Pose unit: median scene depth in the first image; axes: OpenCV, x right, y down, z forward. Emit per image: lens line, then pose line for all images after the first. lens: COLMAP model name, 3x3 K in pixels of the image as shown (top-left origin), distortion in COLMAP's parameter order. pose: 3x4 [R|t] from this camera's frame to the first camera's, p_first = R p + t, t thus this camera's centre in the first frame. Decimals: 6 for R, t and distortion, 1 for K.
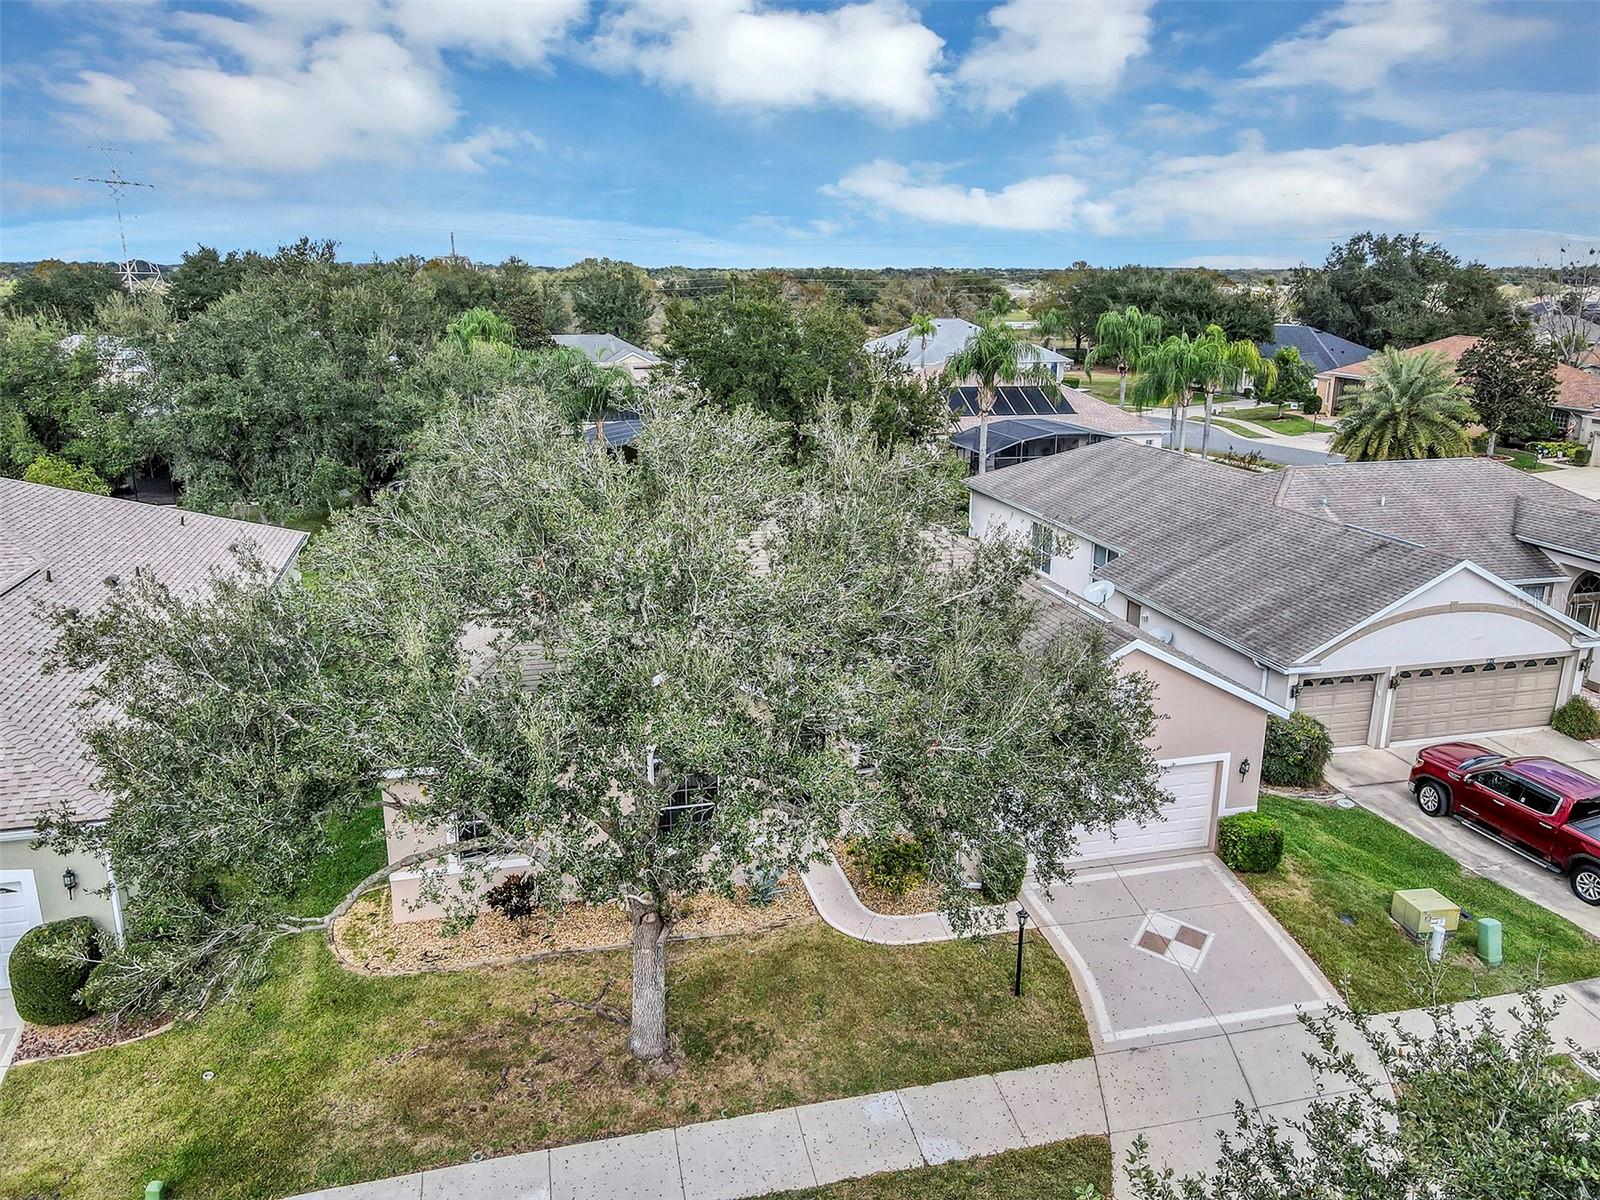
lens RADIAL K [[1176.7, 0, 789.6], [0, 1176.7, 591.3], [0, 0, 1]] dist [-0.002351, 0.024771]
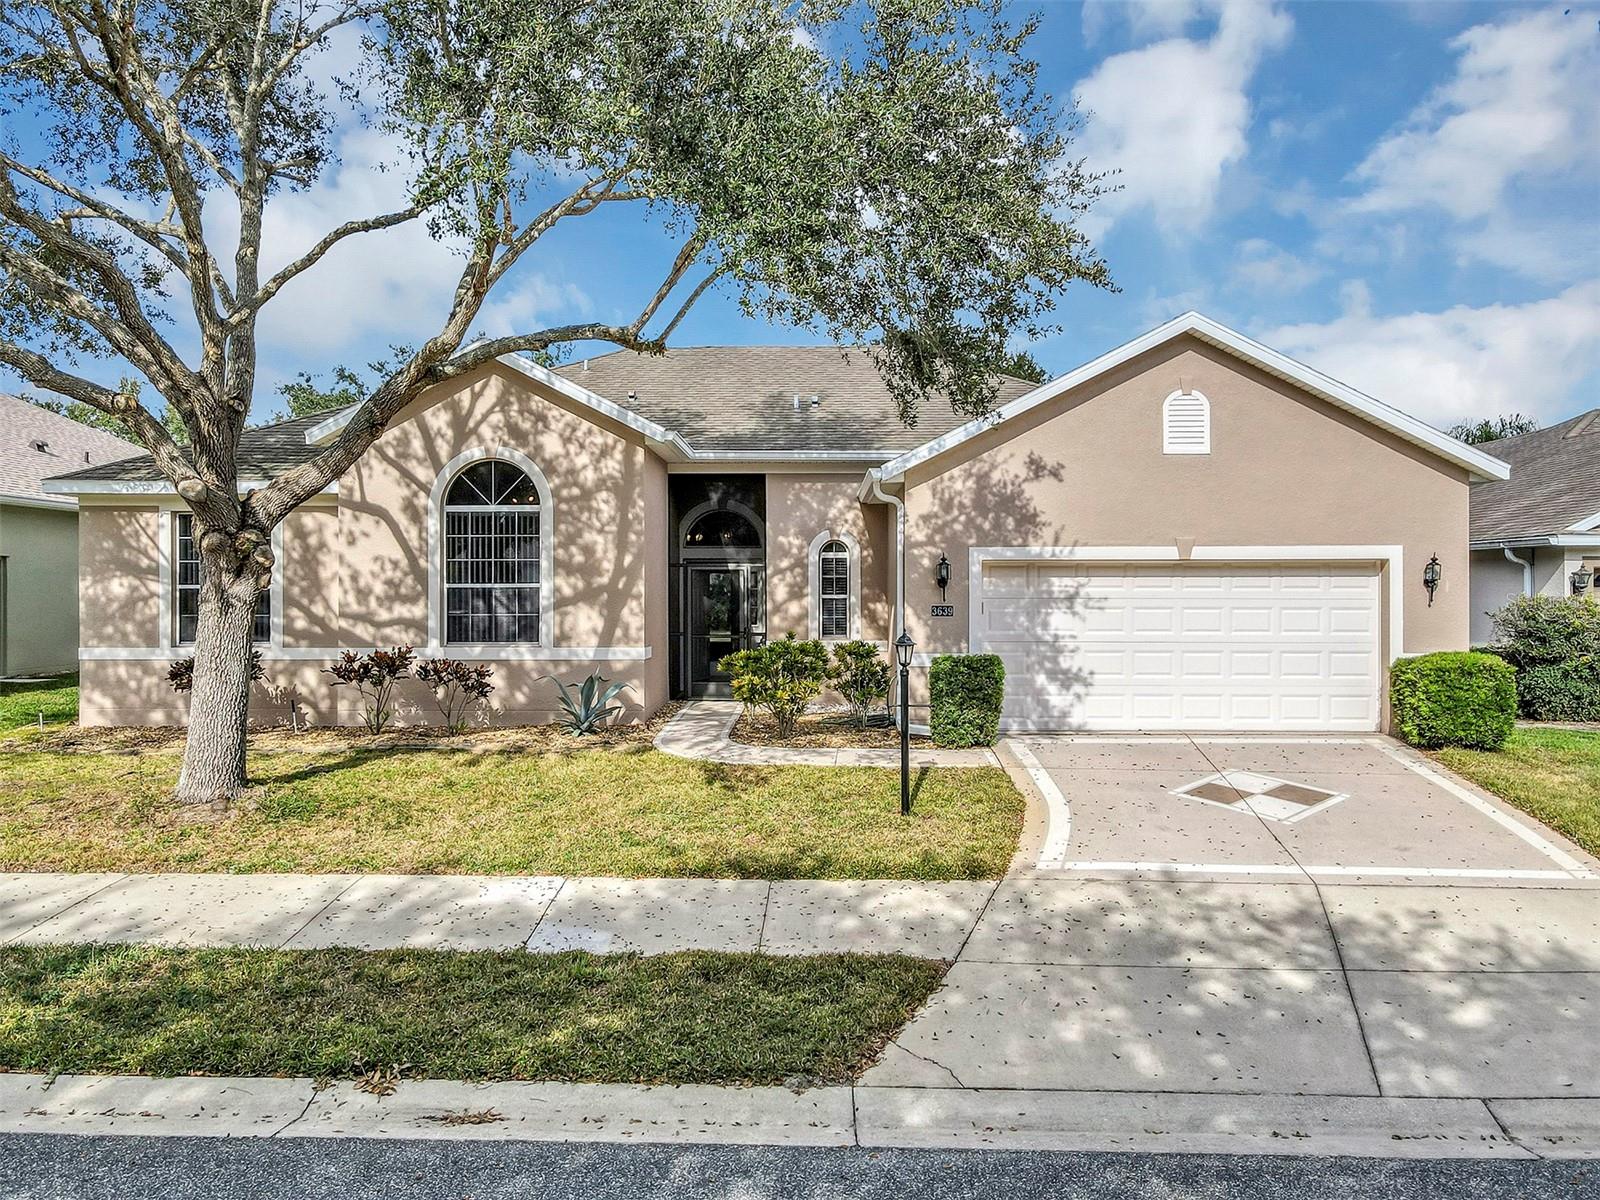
lens RADIAL K [[1176.7, 0, 789.6], [0, 1176.7, 591.3], [0, 0, 1]] dist [-0.002351, 0.024771]
pose [[0.962945, -0.002741, -0.269684, 0.204007], [-0.068541, 0.964630, -0.254540, 0.273136], [0.260843, 0.263592, 0.928698, 0.333008]]
